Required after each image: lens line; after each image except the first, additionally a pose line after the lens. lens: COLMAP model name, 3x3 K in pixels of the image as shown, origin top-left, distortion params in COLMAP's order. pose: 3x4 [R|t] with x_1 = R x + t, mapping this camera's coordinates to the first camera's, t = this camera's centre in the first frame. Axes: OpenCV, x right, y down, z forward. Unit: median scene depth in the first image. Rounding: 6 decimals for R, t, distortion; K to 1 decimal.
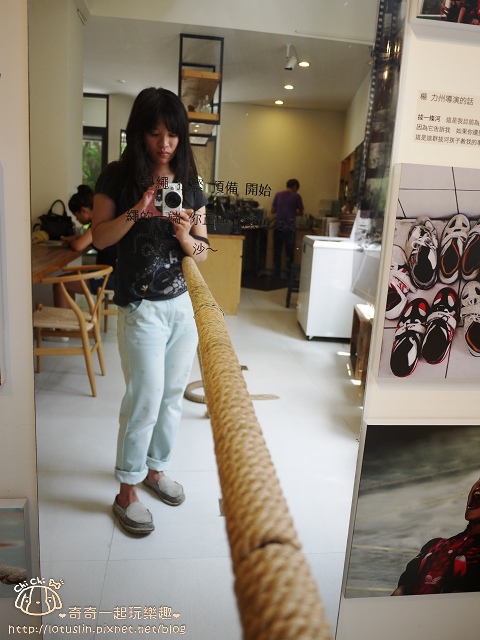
lens RADIAL K [[520.3, 0, 240.0], [0, 520.3, 320.0], [0, 0, 1]] dist [-0.008288, -0.001542]
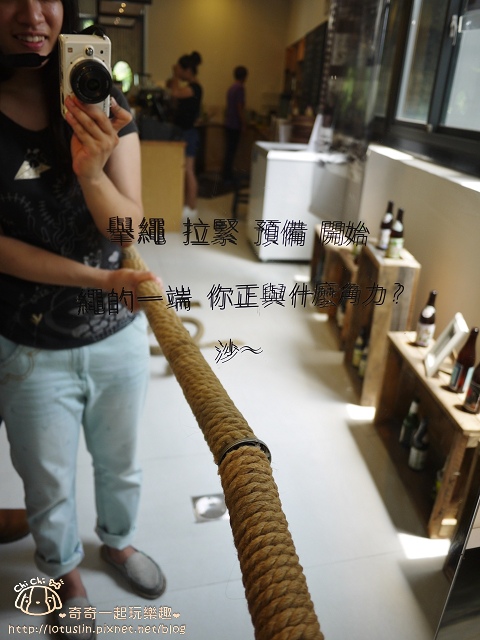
lens RADIAL K [[520.3, 0, 240.0], [0, 520.3, 320.0], [0, 0, 1]] dist [-0.008288, -0.001542]
pose [[0.992772, -0.055429, 0.106446, -0.017060], [0.033948, 0.980431, 0.193915, -0.048844], [-0.115111, -0.188900, 0.975226, 0.097950]]
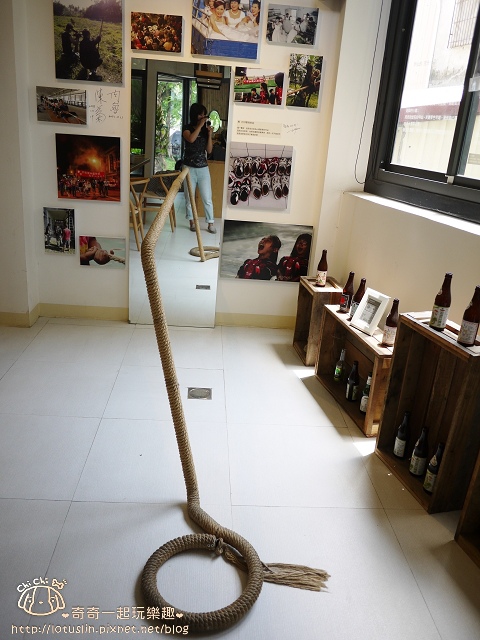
lens RADIAL K [[520.3, 0, 240.0], [0, 520.3, 320.0], [0, 0, 1]] dist [-0.008288, -0.001542]
pose [[0.997201, 0.043295, -0.060949, 0.553153], [-0.034573, 0.989896, 0.137517, 0.362580], [0.066287, -0.135025, 0.988622, -2.323545]]
